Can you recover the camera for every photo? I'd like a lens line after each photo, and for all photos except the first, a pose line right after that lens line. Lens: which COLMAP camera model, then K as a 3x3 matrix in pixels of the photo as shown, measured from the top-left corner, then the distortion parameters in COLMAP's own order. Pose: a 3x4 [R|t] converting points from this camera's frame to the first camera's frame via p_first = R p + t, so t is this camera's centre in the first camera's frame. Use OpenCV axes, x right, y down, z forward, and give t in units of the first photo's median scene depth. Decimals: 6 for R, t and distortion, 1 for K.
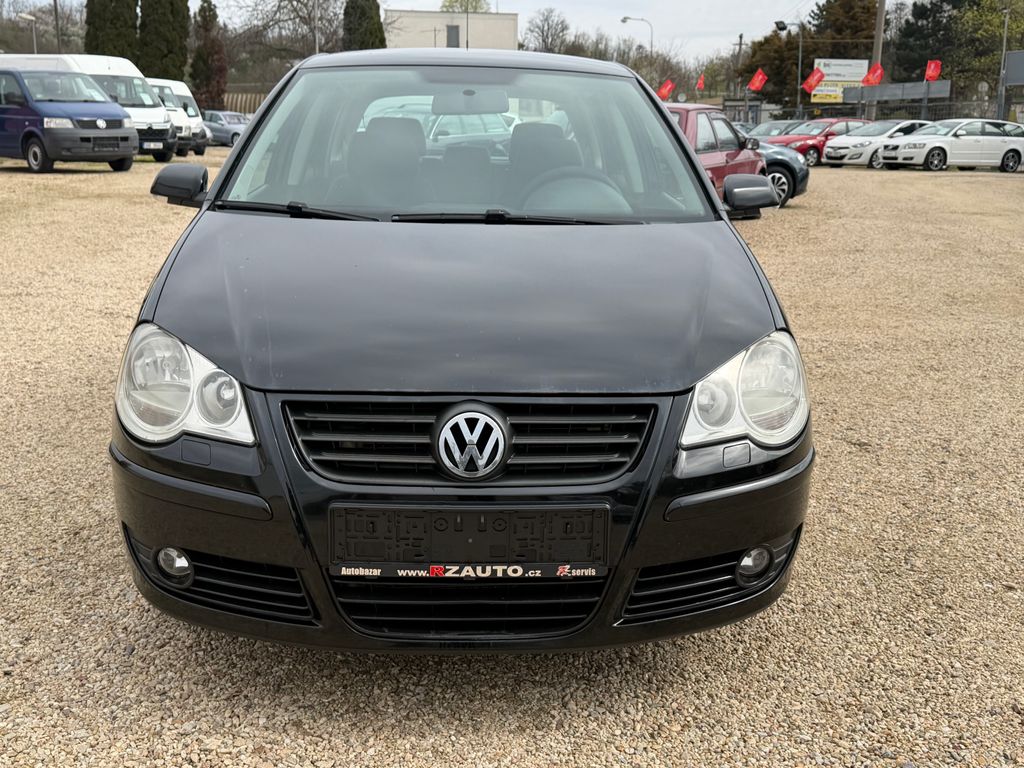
lens RADIAL K [[1091.4, 0, 515.6], [0, 1091.4, 382.9], [0, 0, 1]] dist [0.222820, -0.537841]
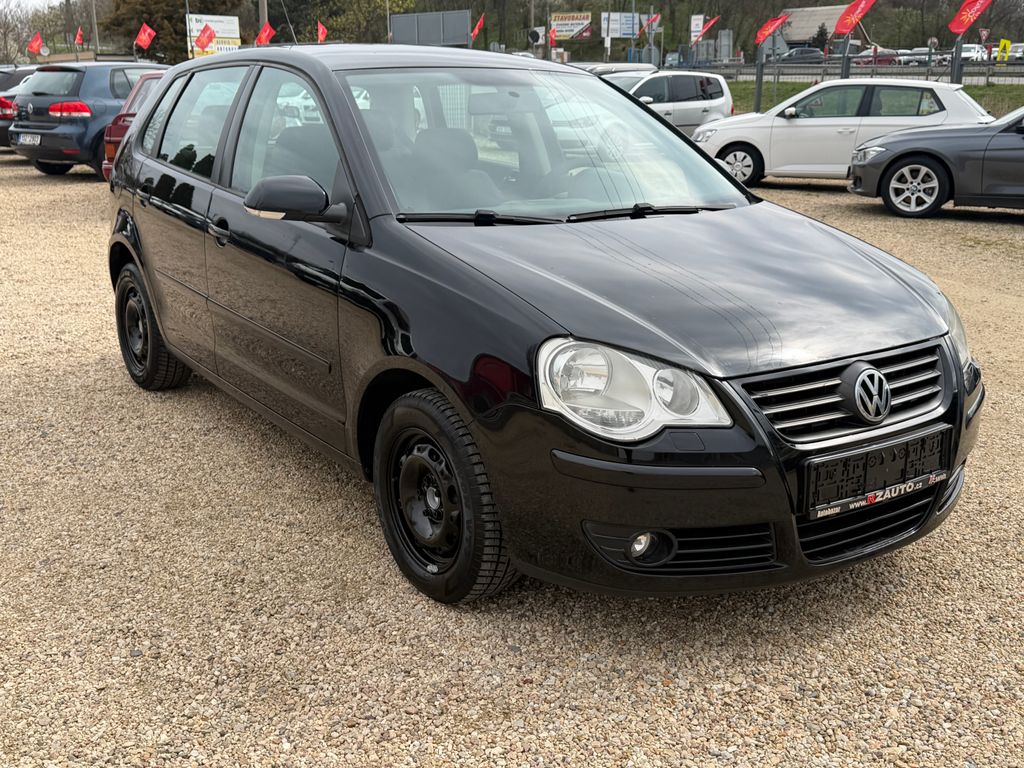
lens RADIAL K [[1102.5, 0, 512.2], [0, 1102.5, 386.4], [0, 0, 1]] dist [0.240753, -0.568482]
pose [[0.832337, -0.152868, 0.532772, -1.022171], [0.131230, 0.988236, 0.078536, -0.103951], [-0.538510, 0.004547, 0.842607, 0.134715]]
